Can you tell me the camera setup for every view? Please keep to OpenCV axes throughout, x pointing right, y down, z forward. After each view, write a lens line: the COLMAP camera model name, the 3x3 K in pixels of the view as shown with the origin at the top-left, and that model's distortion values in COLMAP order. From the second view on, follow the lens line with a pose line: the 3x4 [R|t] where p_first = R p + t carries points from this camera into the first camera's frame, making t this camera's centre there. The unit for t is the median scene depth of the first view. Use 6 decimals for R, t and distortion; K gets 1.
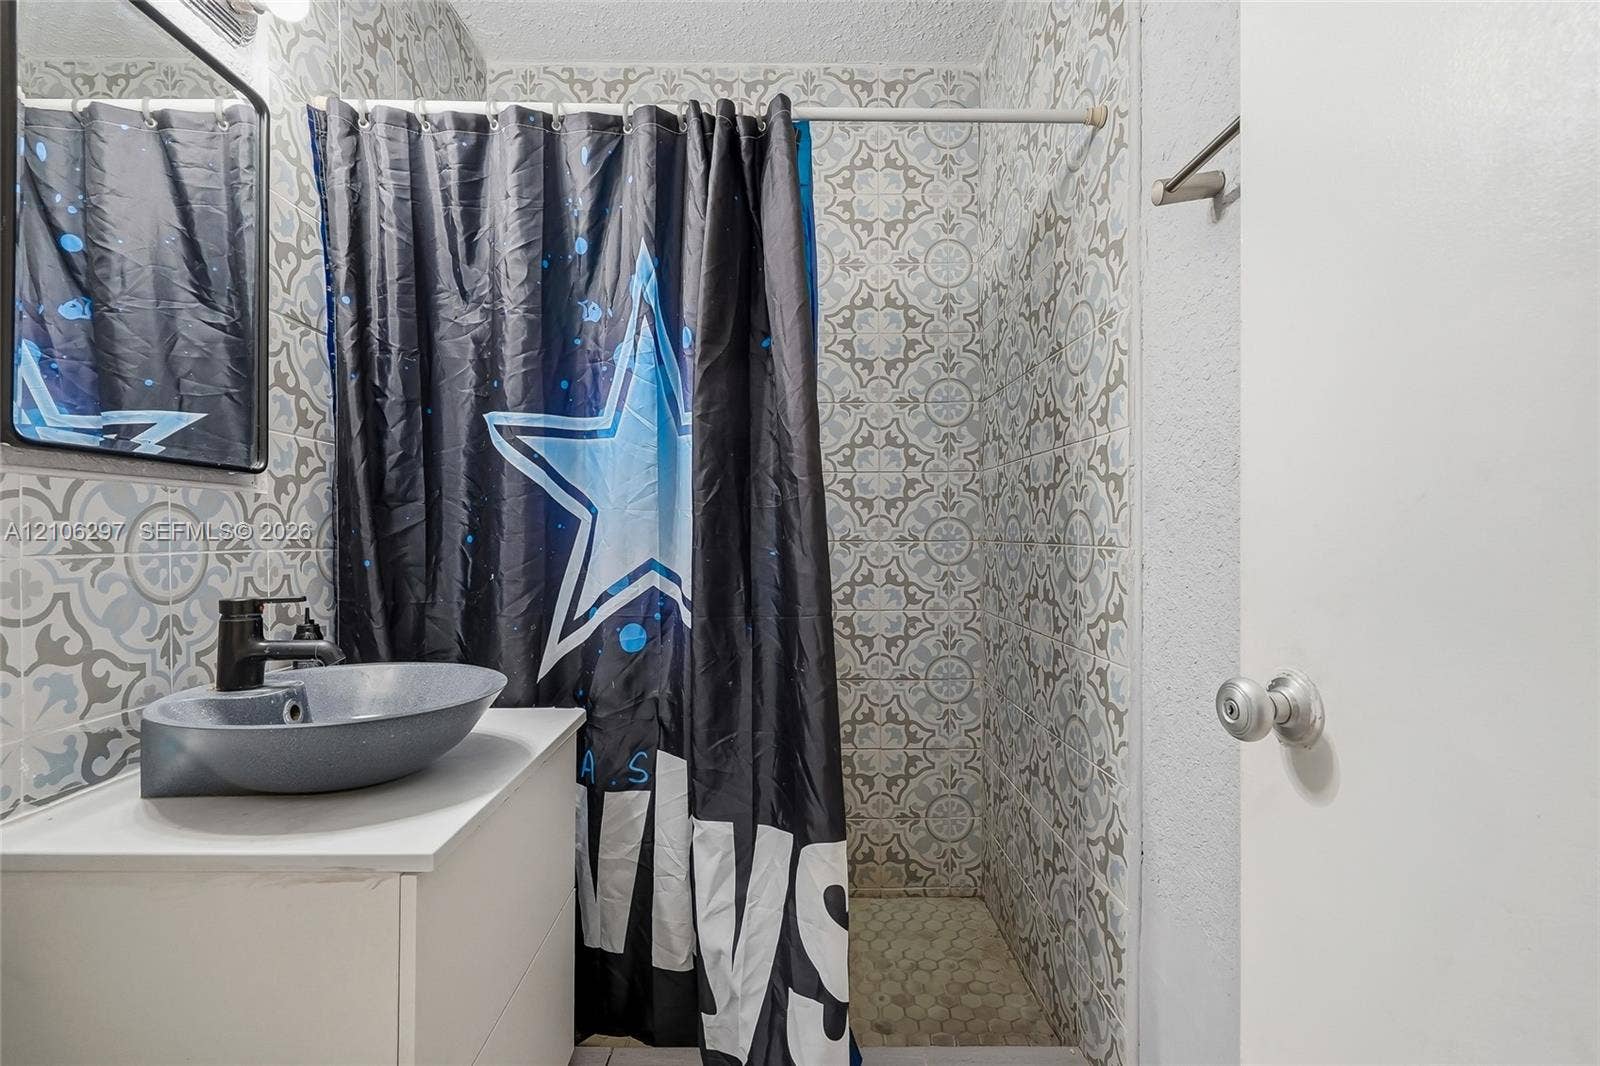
lens RADIAL K [[745.1, 0, 800.0], [0, 745.1, 533.0], [0, 0, 1]] dist [0.001402, -0.000489]
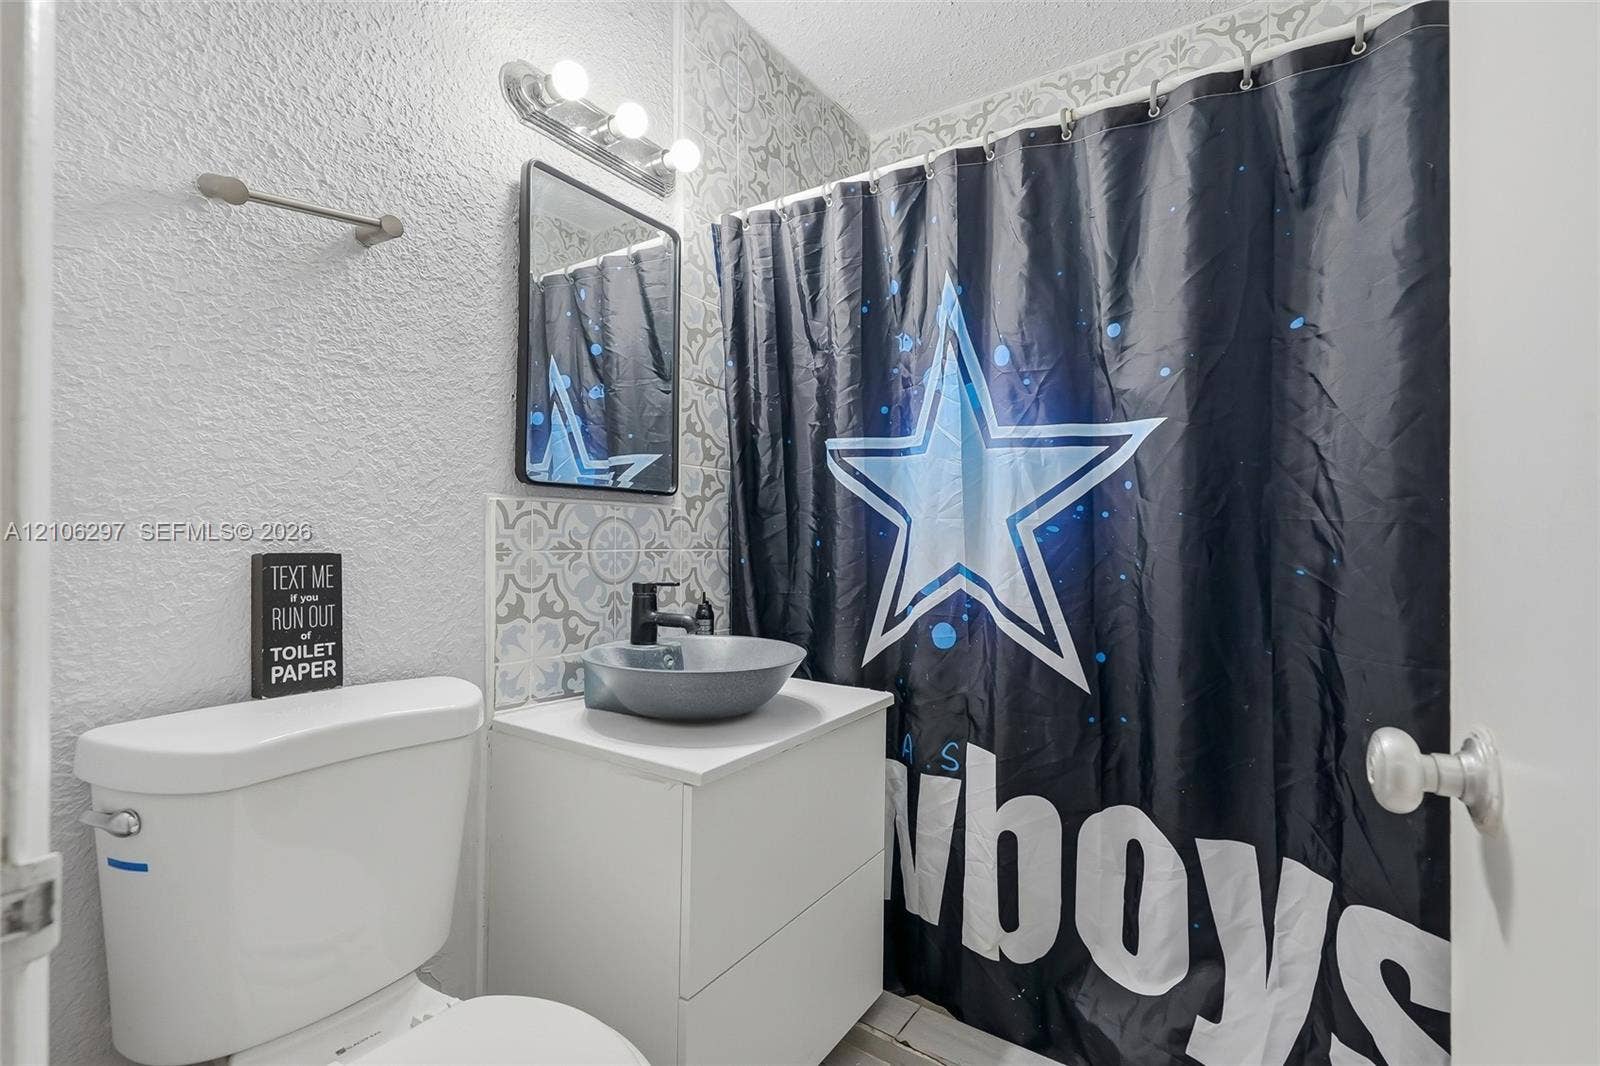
lens RADIAL K [[731.0, 0, 799.5], [0, 731.0, 534.7], [0, 0, 1]] dist [0.001182, -0.000686]
pose [[0.817553, 0.004209, -0.575838, 0.240818], [-0.007815, 0.999962, -0.003785, -0.001655], [0.575800, 0.007594, 0.817555, 0.003363]]
